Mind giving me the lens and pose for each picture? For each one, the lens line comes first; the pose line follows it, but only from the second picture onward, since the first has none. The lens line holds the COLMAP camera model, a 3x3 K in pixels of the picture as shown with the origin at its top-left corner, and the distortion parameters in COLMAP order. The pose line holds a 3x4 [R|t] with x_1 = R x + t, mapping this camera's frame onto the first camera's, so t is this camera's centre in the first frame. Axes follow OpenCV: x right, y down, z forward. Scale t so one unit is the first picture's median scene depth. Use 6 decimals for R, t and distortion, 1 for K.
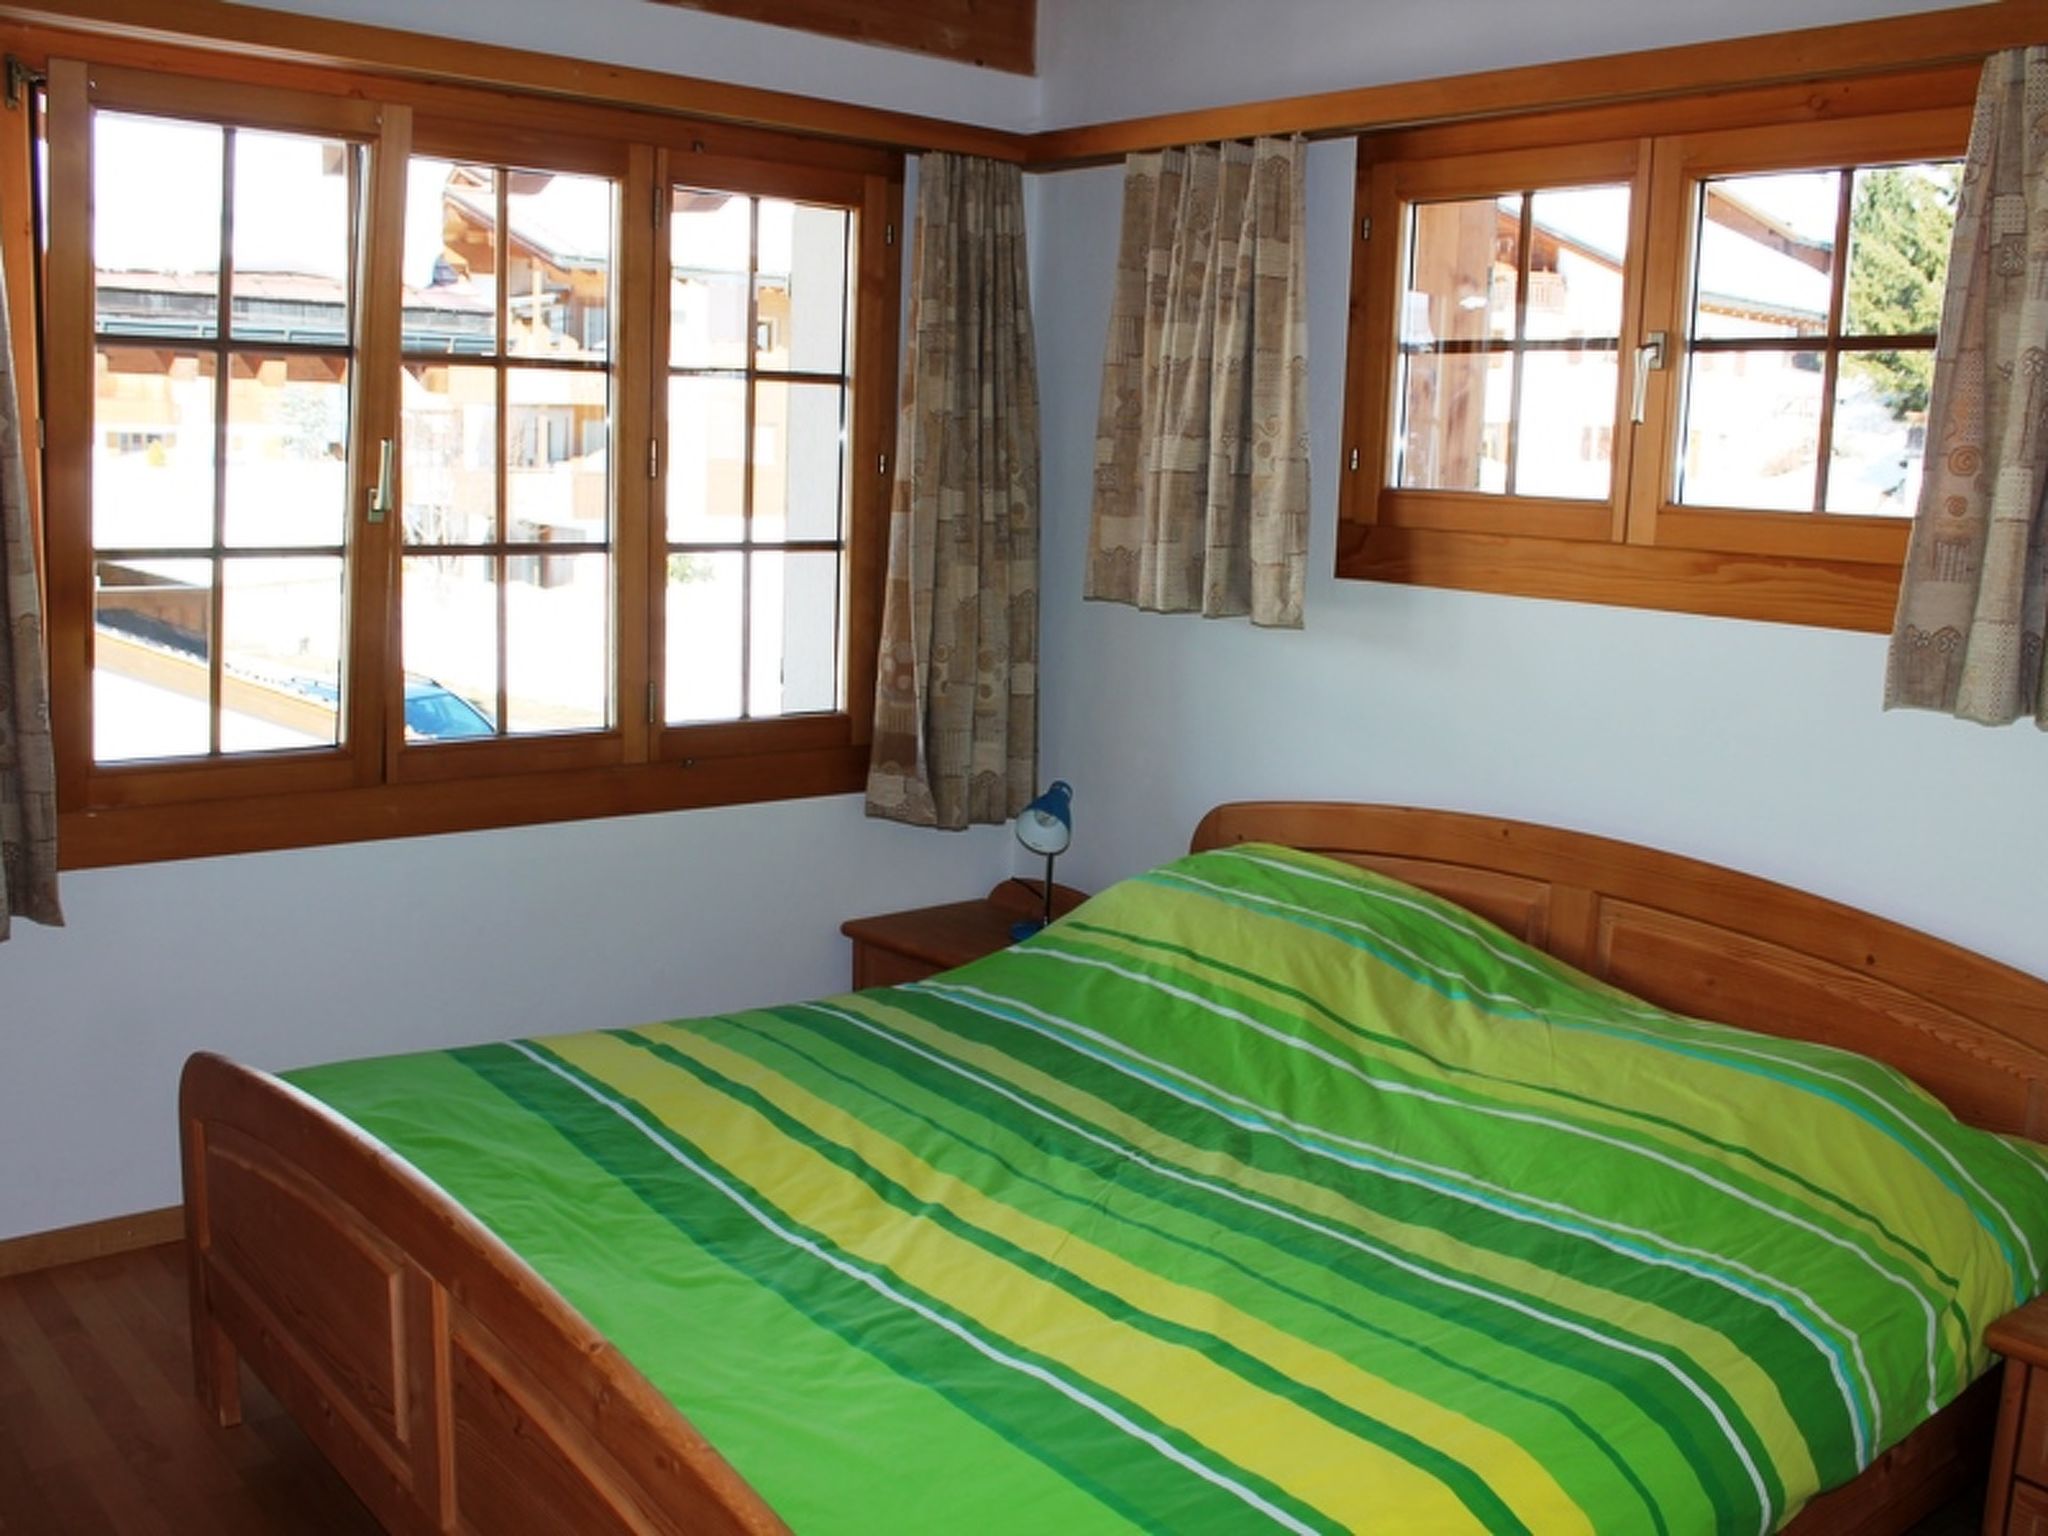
lens RADIAL K [[1950.3, 0, 1024.0], [0, 1950.3, 768.0], [0, 0, 1]] dist [-0.096915, 0.006366]
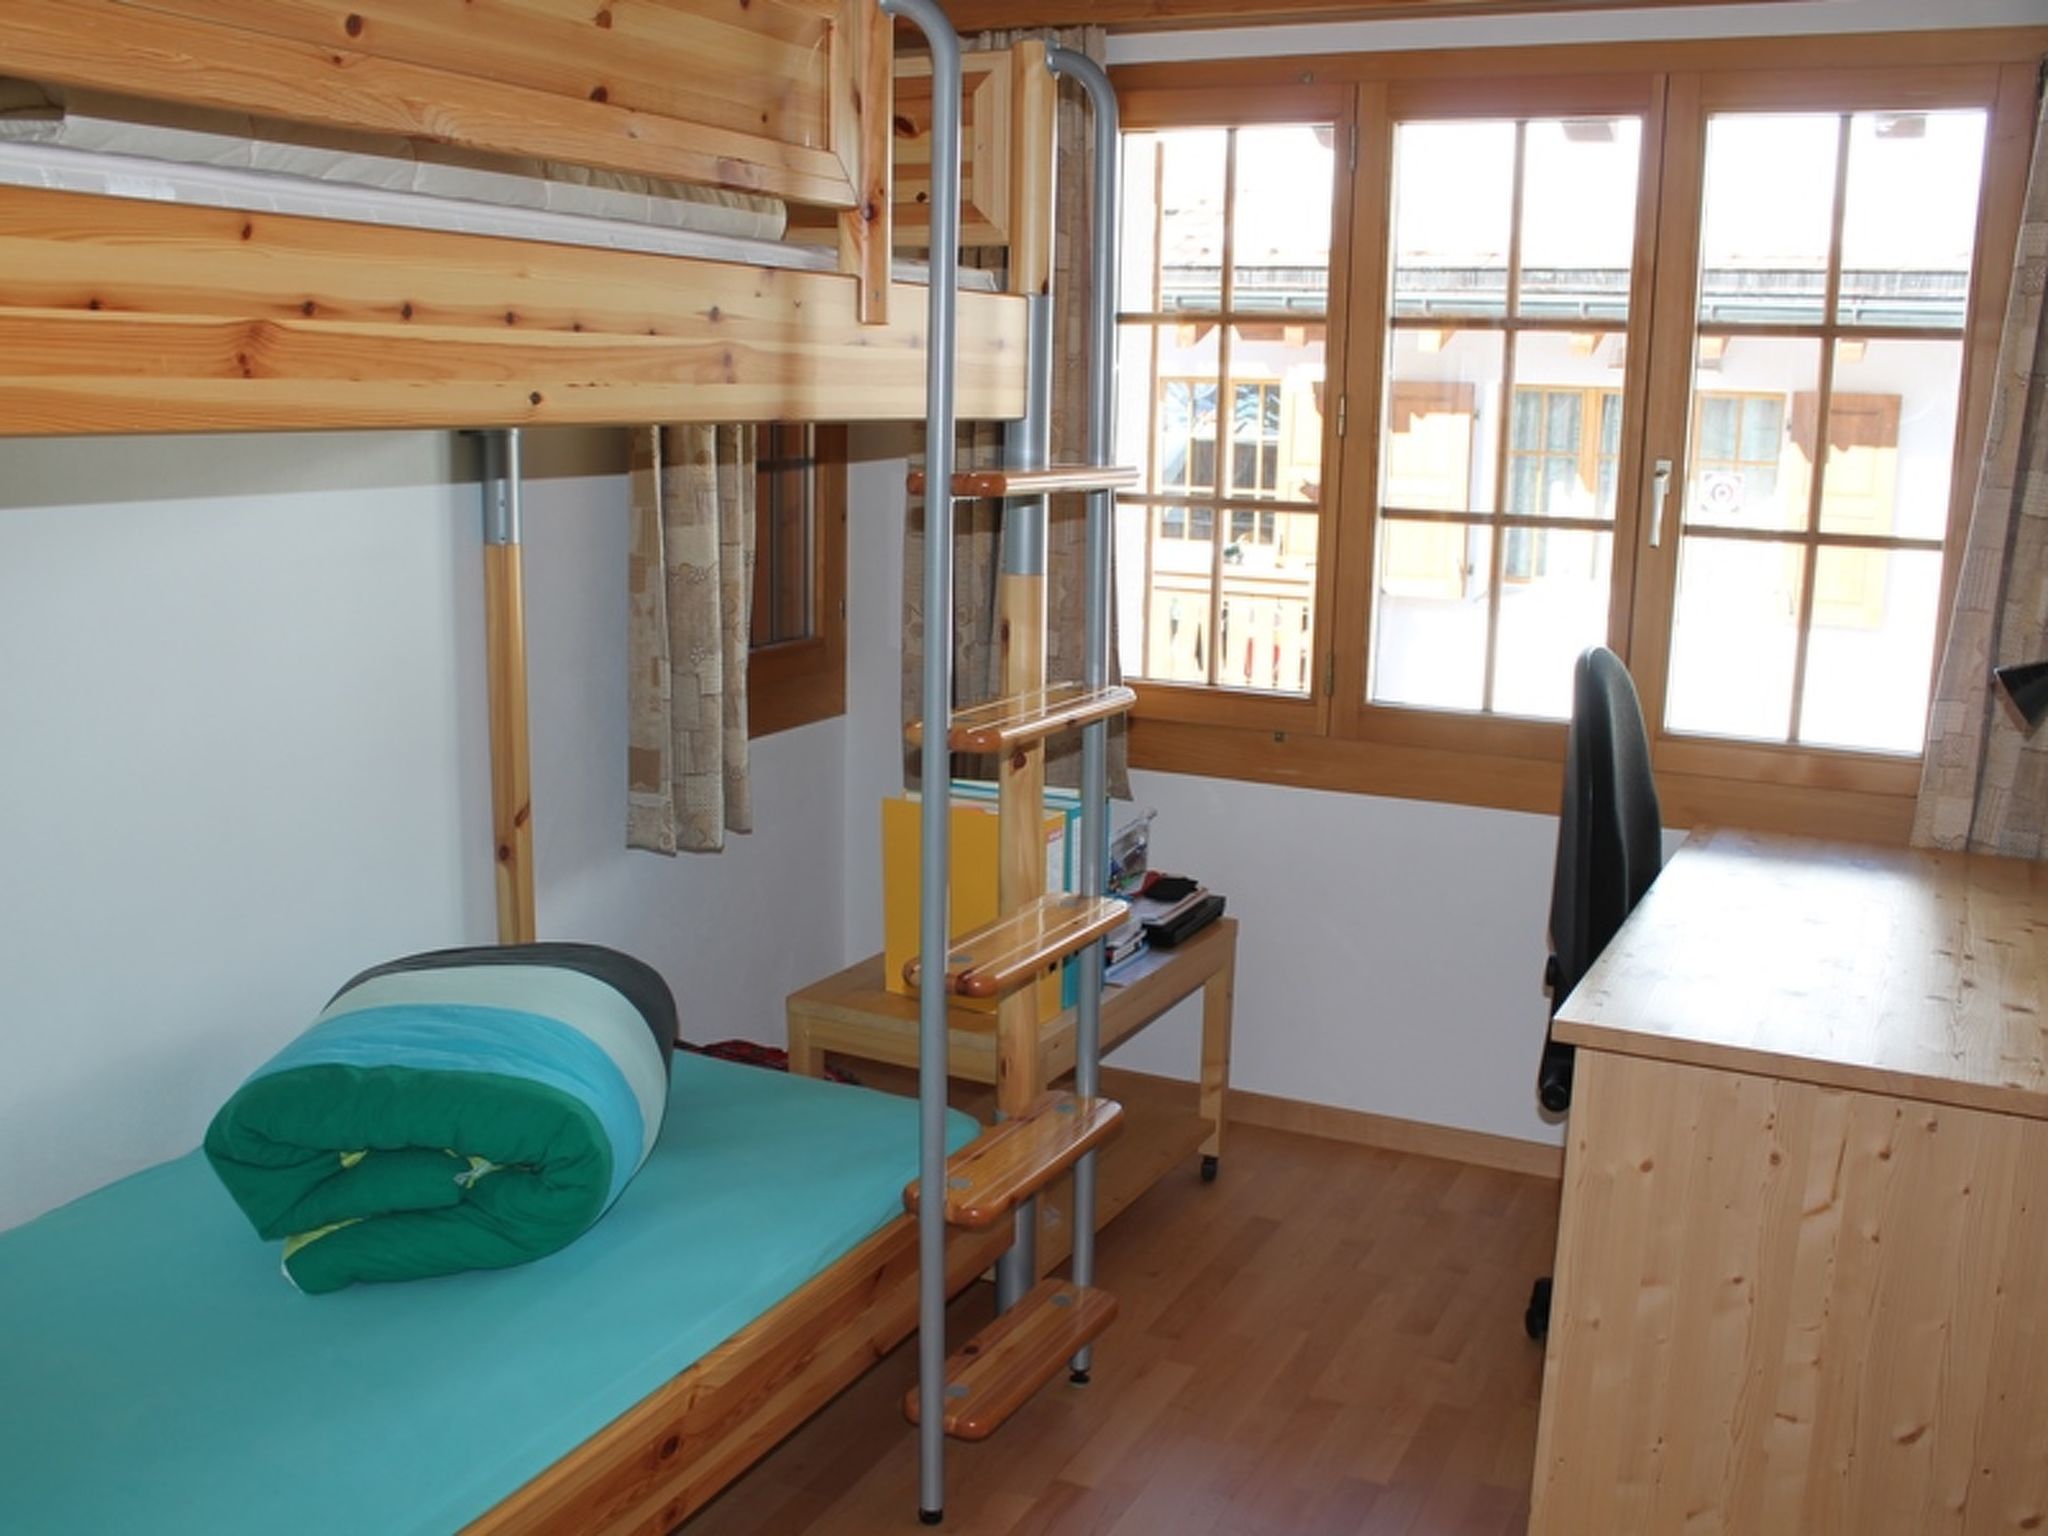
lens RADIAL K [[1950.3, 0, 1024.0], [0, 1950.3, 768.0], [0, 0, 1]] dist [-0.096915, 0.006366]
pose [[0.421821, 0.152470, -0.893767, 0.523133], [-0.154013, 0.983483, 0.095087, -0.048609], [0.893503, 0.097542, 0.438336, 0.395171]]
